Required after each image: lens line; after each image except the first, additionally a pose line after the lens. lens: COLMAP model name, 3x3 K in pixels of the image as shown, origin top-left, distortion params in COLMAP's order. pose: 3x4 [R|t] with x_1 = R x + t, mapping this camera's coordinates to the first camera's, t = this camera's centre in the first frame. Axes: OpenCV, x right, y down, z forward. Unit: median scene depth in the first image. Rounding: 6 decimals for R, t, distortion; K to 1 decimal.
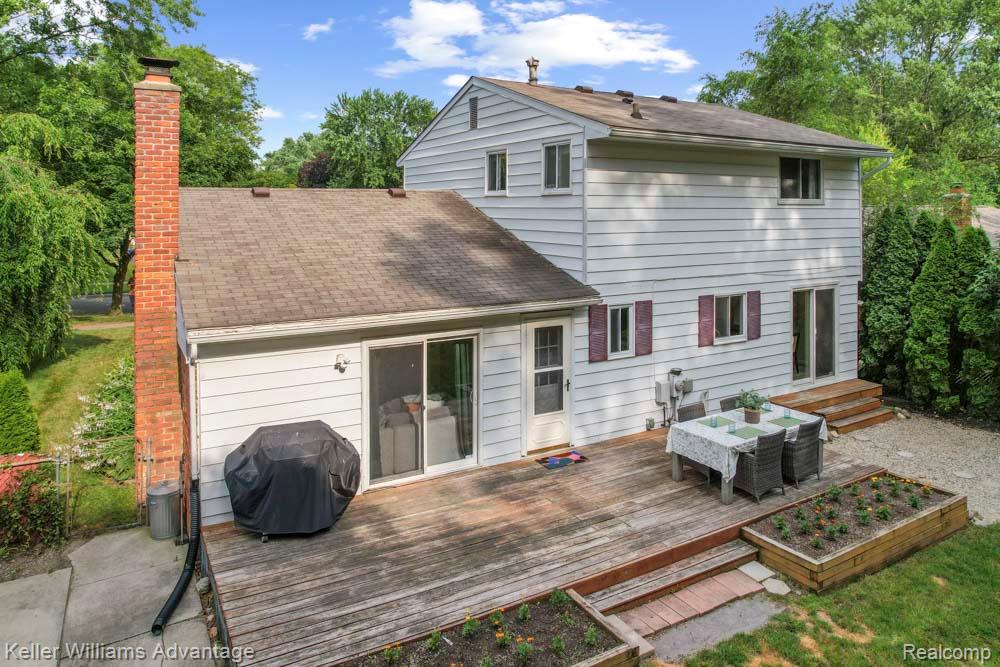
lens RADIAL K [[673.6, 0, 512.9], [0, 673.6, 203.8], [0, 0, 1]] dist [-0.055526, 0.047938]
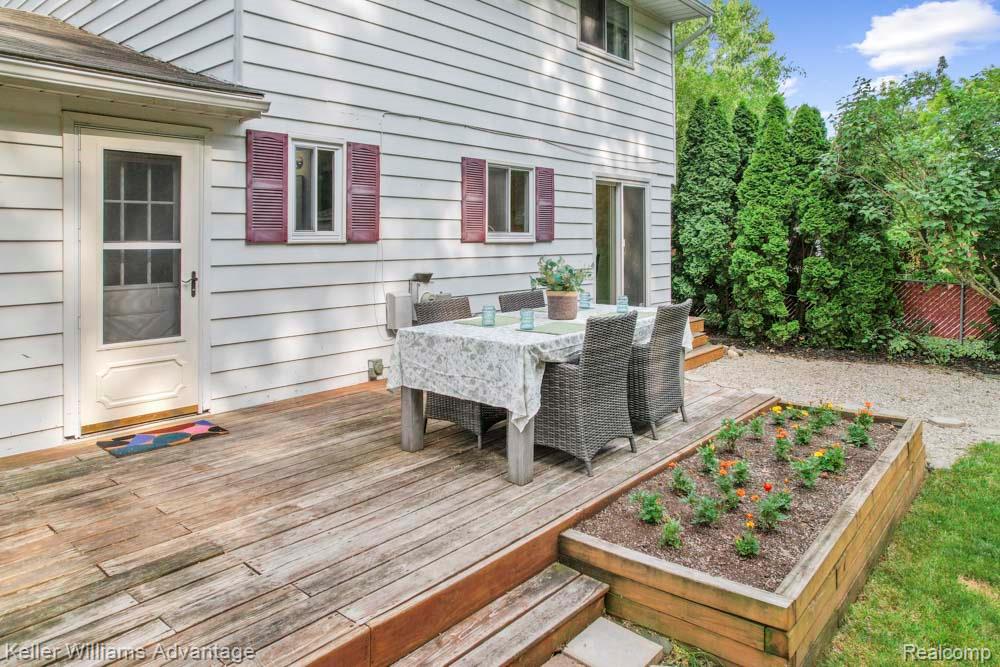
lens RADIAL K [[668.4, 0, 502.7], [0, 668.4, 228.9], [0, 0, 1]] dist [-0.045344, 0.032557]
pose [[0.948788, 0.000230, 0.315913, 0.129941], [0.001223, 0.999990, -0.004400, 0.214158], [-0.315911, 0.004561, 0.948778, 0.442358]]
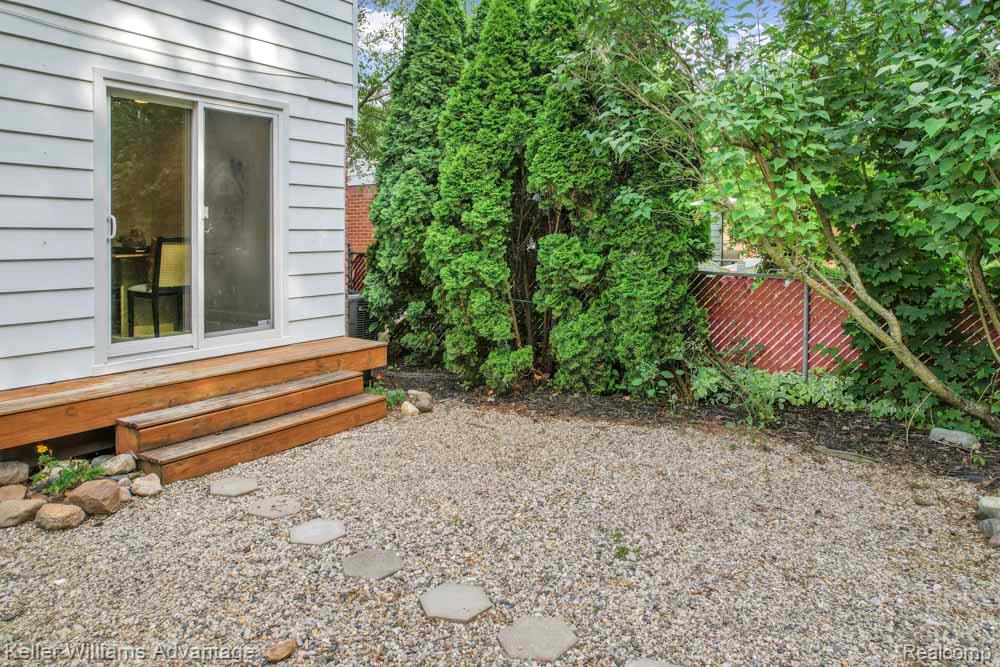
lens RADIAL K [[654.4, 0, 500.4], [0, 654.4, 236.9], [0, 0, 1]] dist [-0.036904, 0.000059]
pose [[0.918222, -0.012221, 0.395877, 0.554332], [0.013145, 0.999914, 0.000378, 0.248470], [-0.395847, 0.004857, 0.918303, 0.703439]]
